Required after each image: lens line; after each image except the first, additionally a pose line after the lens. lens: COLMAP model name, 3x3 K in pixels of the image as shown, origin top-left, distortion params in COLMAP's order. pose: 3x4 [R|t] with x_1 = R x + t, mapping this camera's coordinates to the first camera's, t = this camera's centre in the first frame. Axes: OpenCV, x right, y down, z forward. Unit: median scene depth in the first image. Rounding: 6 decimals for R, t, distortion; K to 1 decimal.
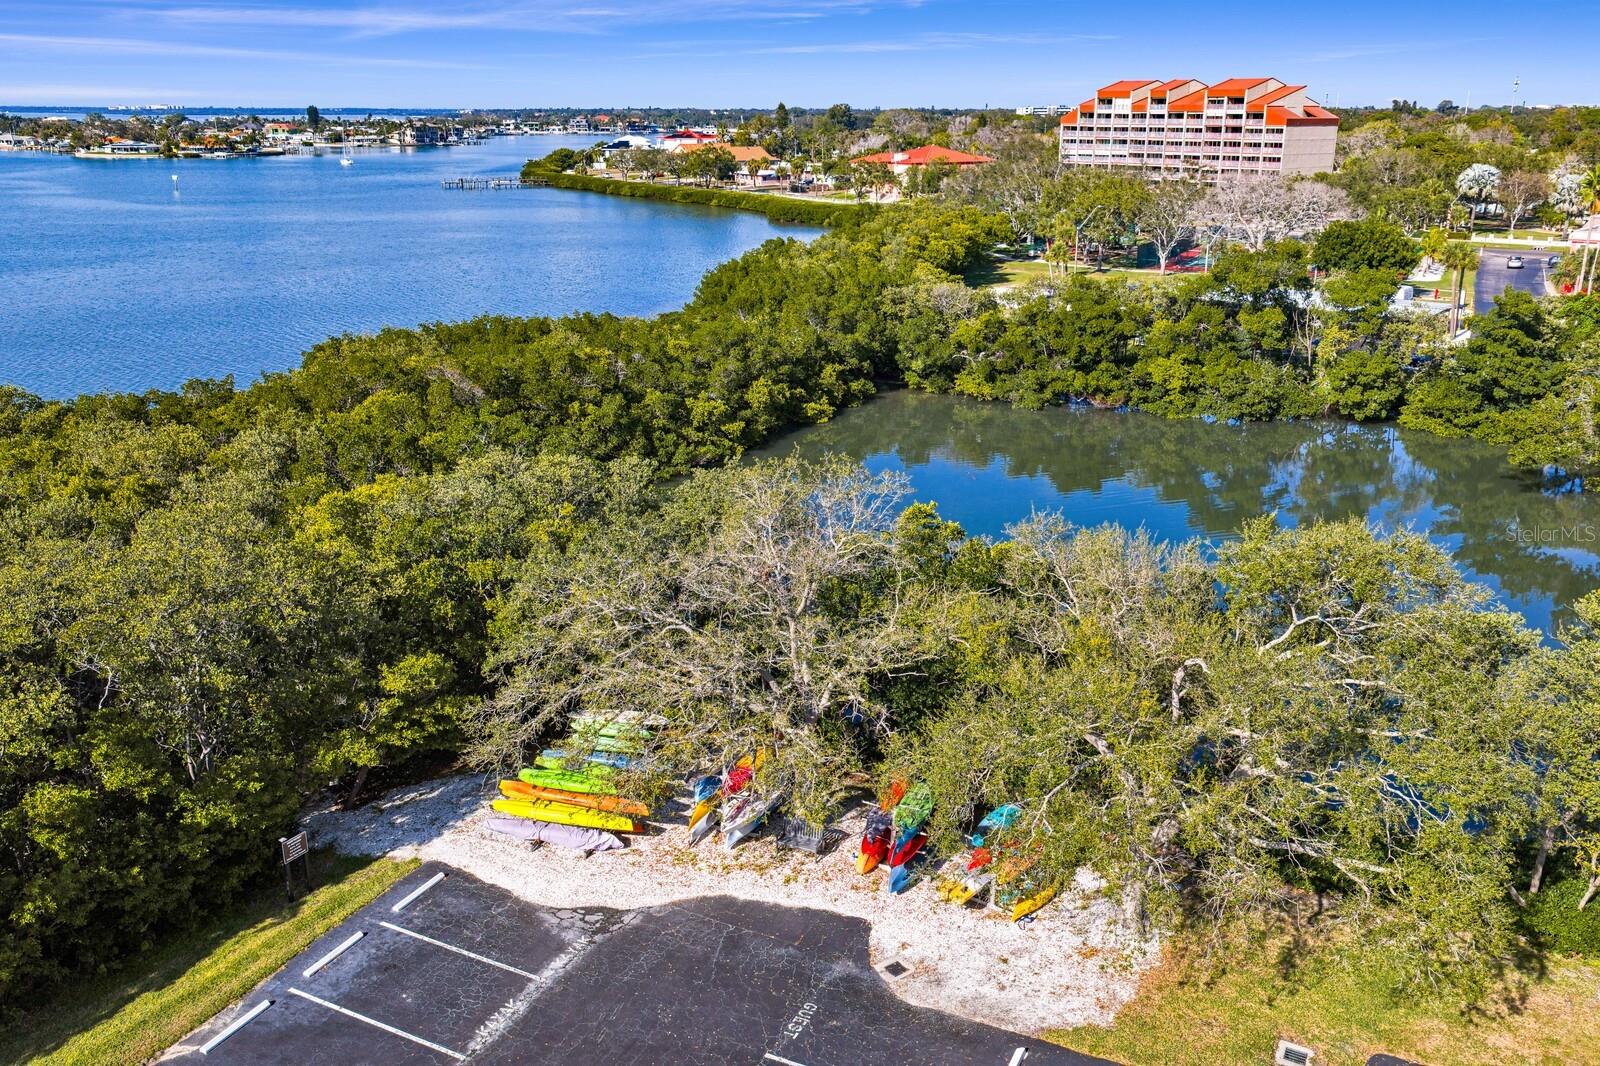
lens RADIAL K [[1305.4, 0, 809.0], [0, 1305.4, 538.1], [0, 0, 1]] dist [0.049996, -0.086863]
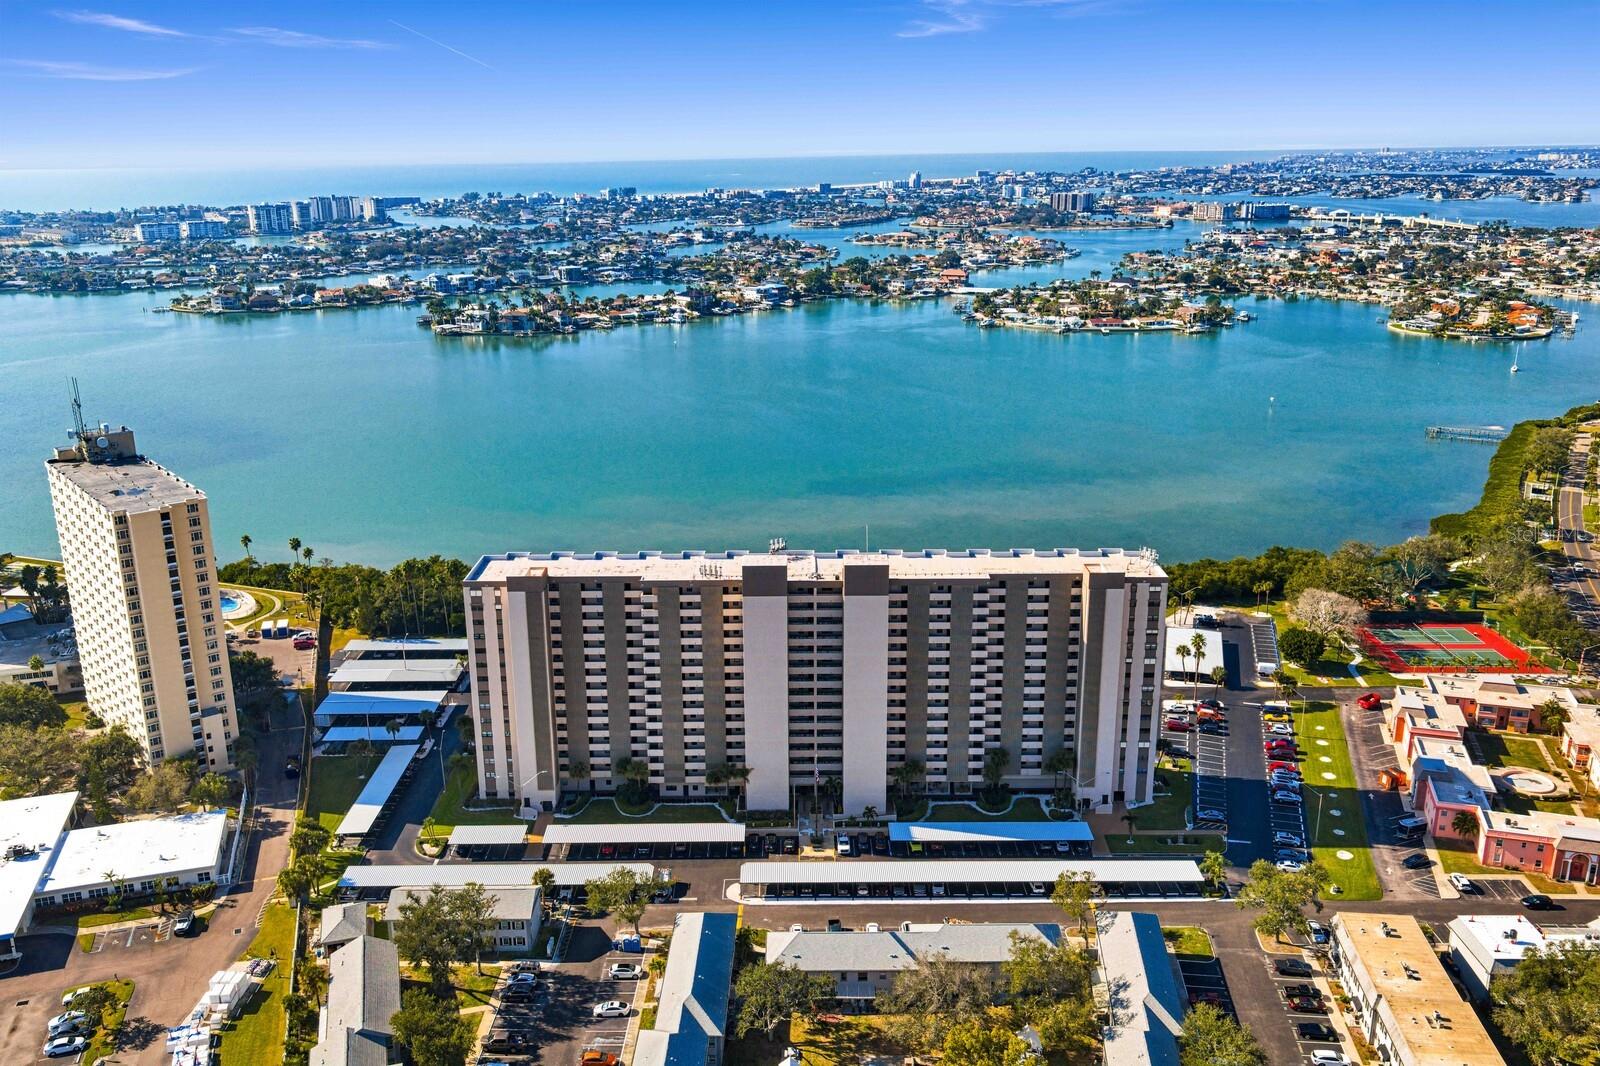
lens RADIAL K [[1305.4, 0, 800.0], [0, 1305.4, 540.5], [0, 0, 1]] dist [0.049996, -0.086863]
pose [[0.437711, 0.253057, -0.862769, 0.981154], [-0.270845, 0.952114, 0.141853, -0.246533], [0.857352, 0.171586, 0.485290, -0.367783]]
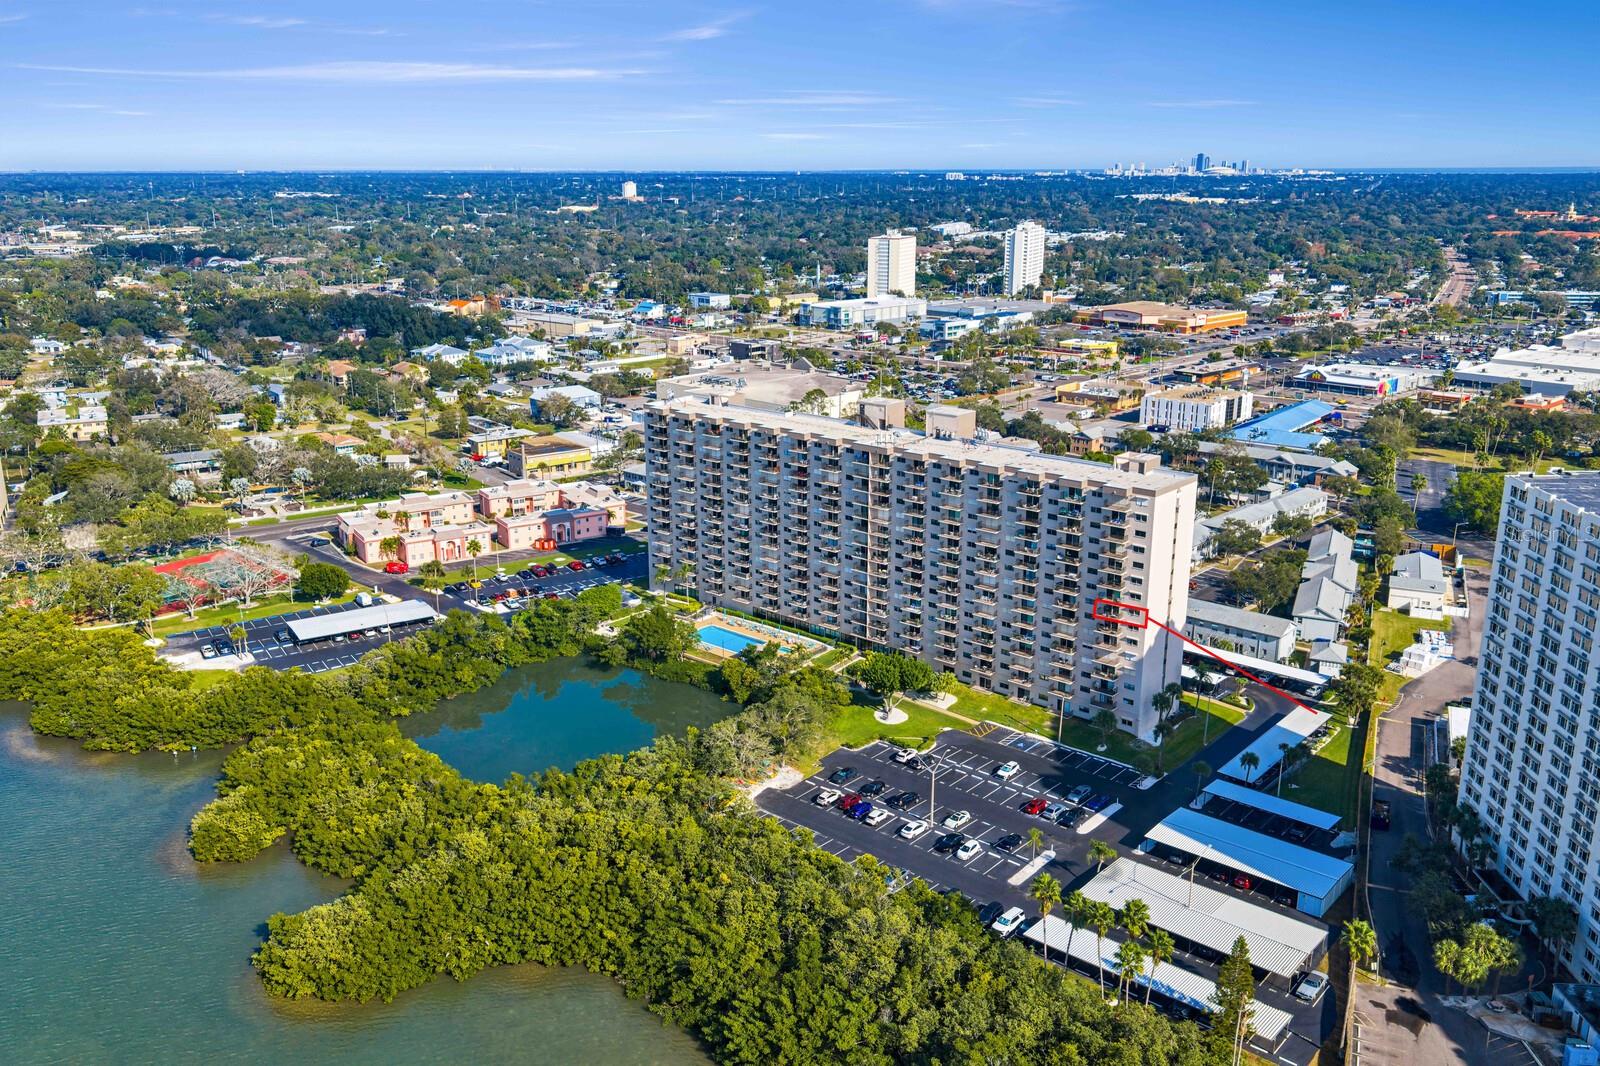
lens RADIAL K [[1305.4, 0, 798.2], [0, 1305.4, 537.3], [0, 0, 1]] dist [0.049996, -0.086863]
pose [[0.269707, -0.265923, 0.925496, -0.649902], [0.300120, 0.936454, 0.181611, -0.230303], [-0.914979, 0.228779, 0.332377, -0.177460]]
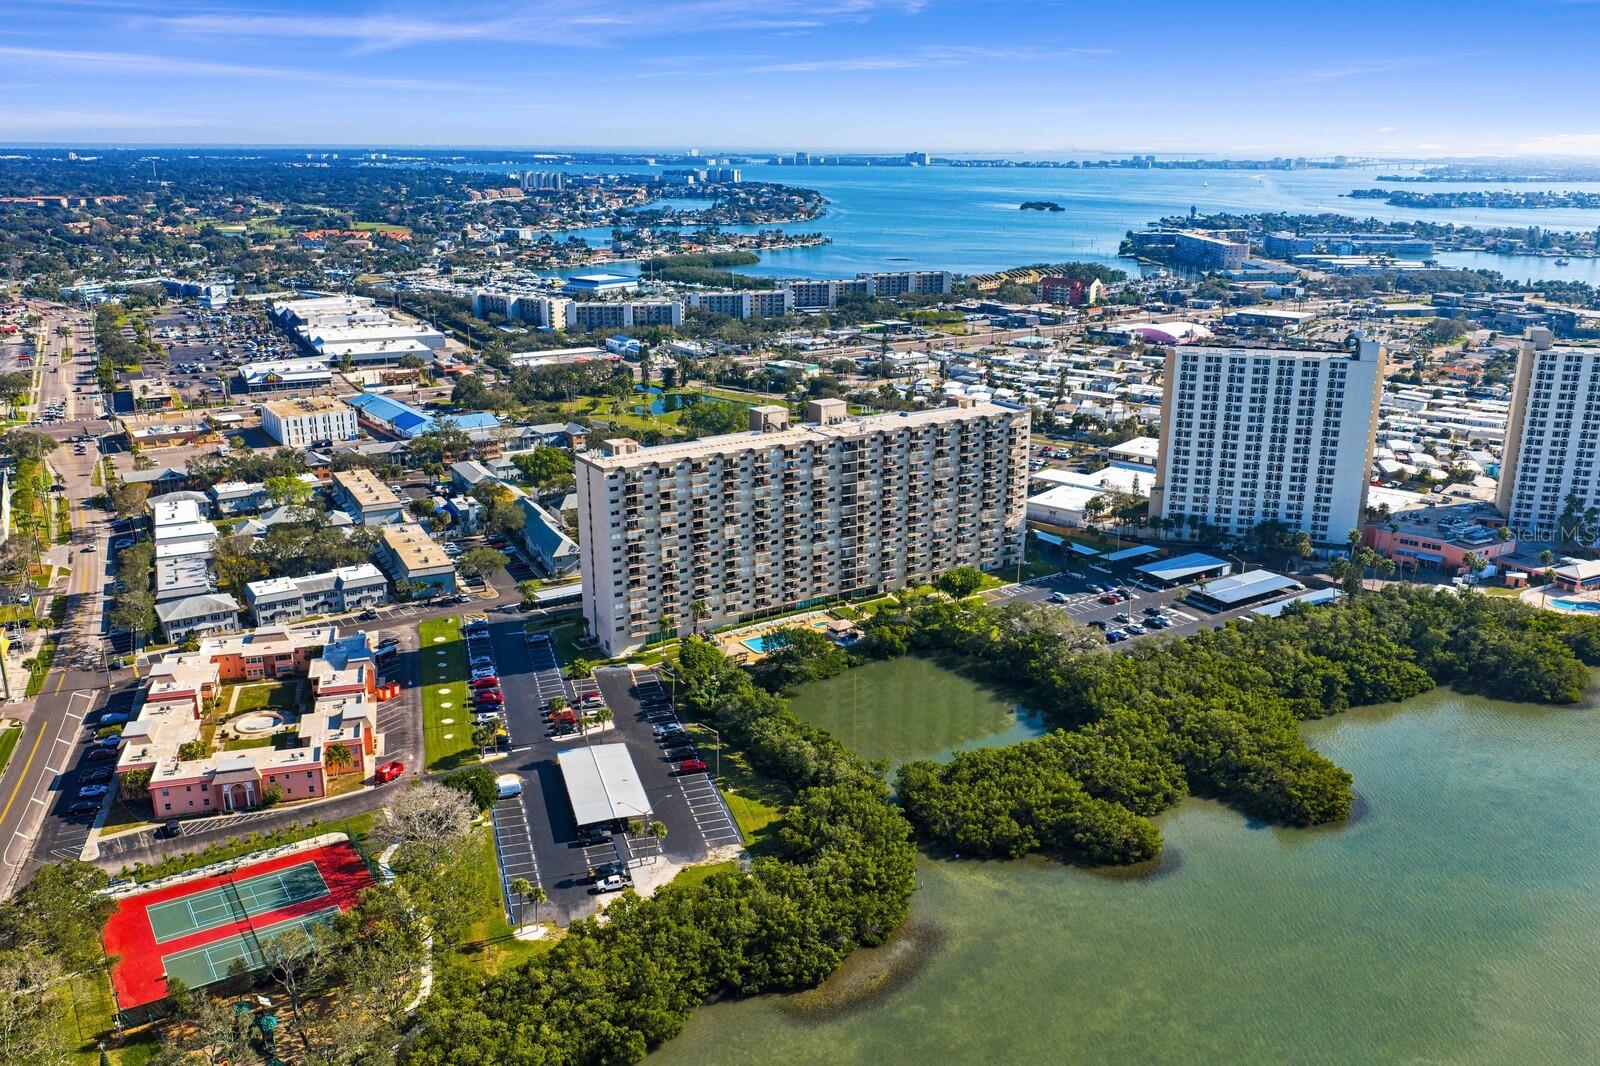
lens RADIAL K [[1305.4, 0, 793.2], [0, 1305.4, 535.2], [0, 0, 1]] dist [0.049996, -0.086863]
pose [[-0.854703, -0.153856, 0.495793, -0.319118], [0.156594, 0.834165, 0.528816, -0.651149], [-0.494935, 0.529619, -0.688871, 0.922257]]
